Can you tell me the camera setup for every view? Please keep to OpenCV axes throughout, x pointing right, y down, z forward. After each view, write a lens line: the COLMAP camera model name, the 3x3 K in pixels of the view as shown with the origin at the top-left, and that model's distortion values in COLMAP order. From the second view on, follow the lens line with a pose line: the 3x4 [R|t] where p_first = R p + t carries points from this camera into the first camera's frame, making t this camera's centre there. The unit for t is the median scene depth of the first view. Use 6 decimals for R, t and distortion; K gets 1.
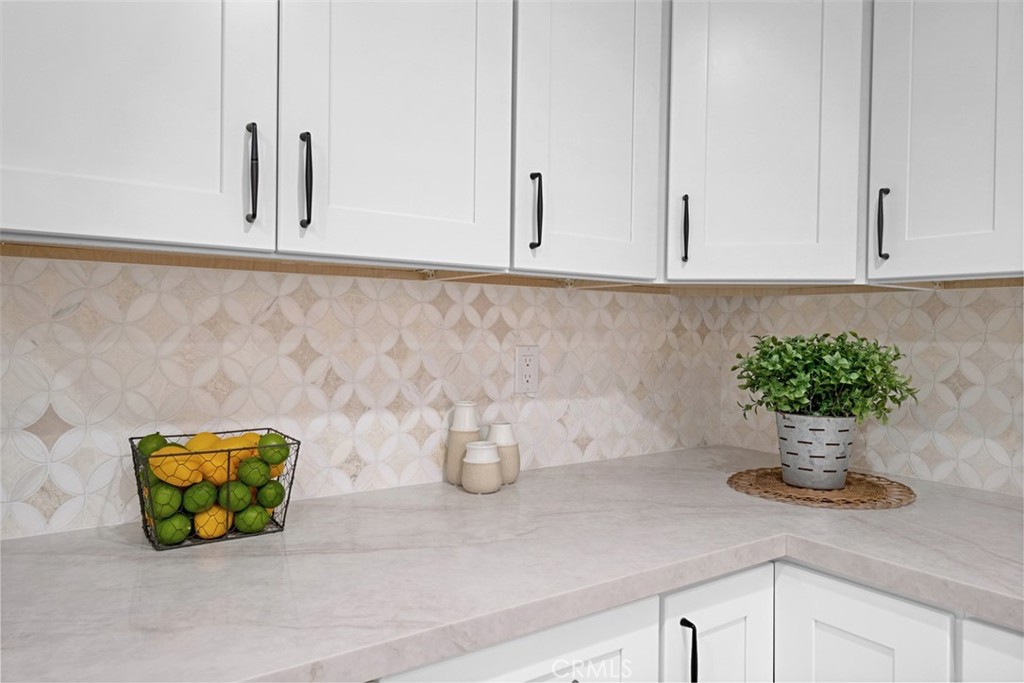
lens RADIAL K [[682.8, 0, 516.8], [0, 682.8, 333.5], [0, 0, 1]] dist [0.018339, -0.001756]
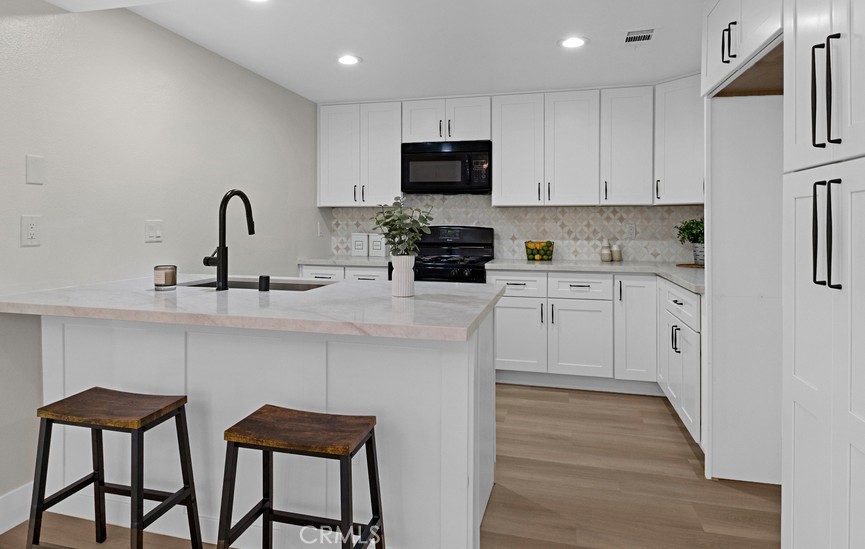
lens RADIAL K [[513.7, 0, 420.2], [0, 513.7, 222.0], [0, 0, 1]] dist [0.021268, -0.000033]
pose [[0.646454, -0.012310, -0.762854, 1.521556], [0.004224, 0.999912, -0.012556, 0.043350], [0.762941, 0.004895, 0.646449, -1.709135]]
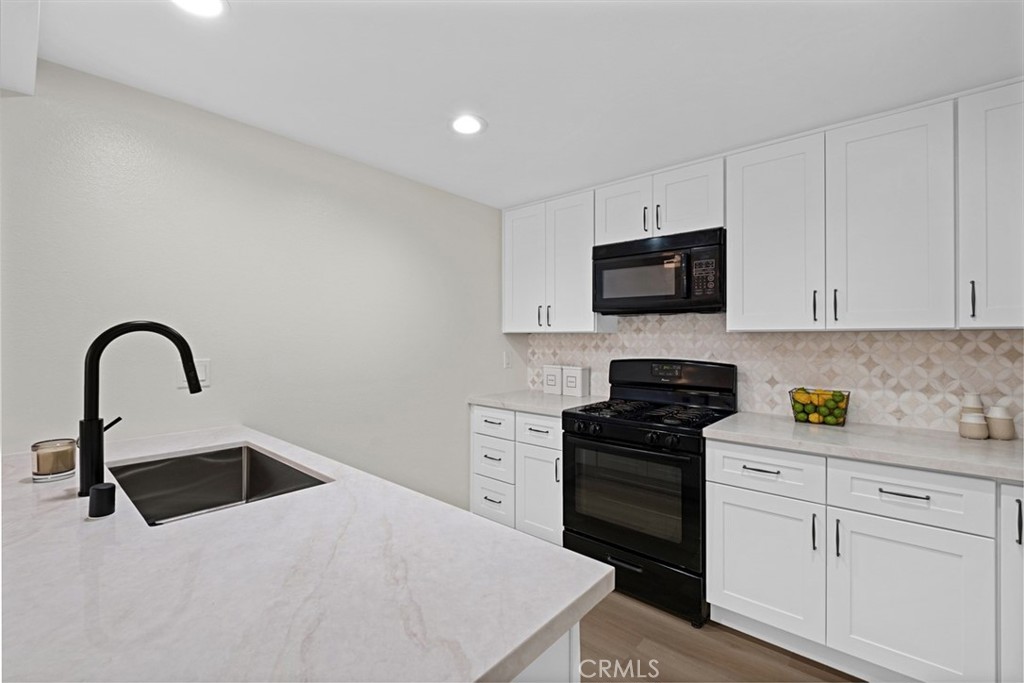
lens RADIAL K [[438.6, 0, 508.8], [0, 438.6, 337.5], [0, 0, 1]] dist [0.001775, -0.002458]
pose [[0.246399, -0.013594, -0.969073, 0.866572], [0.000281, 0.999903, -0.013956, -0.041700], [0.969168, 0.003166, 0.246379, -0.620239]]
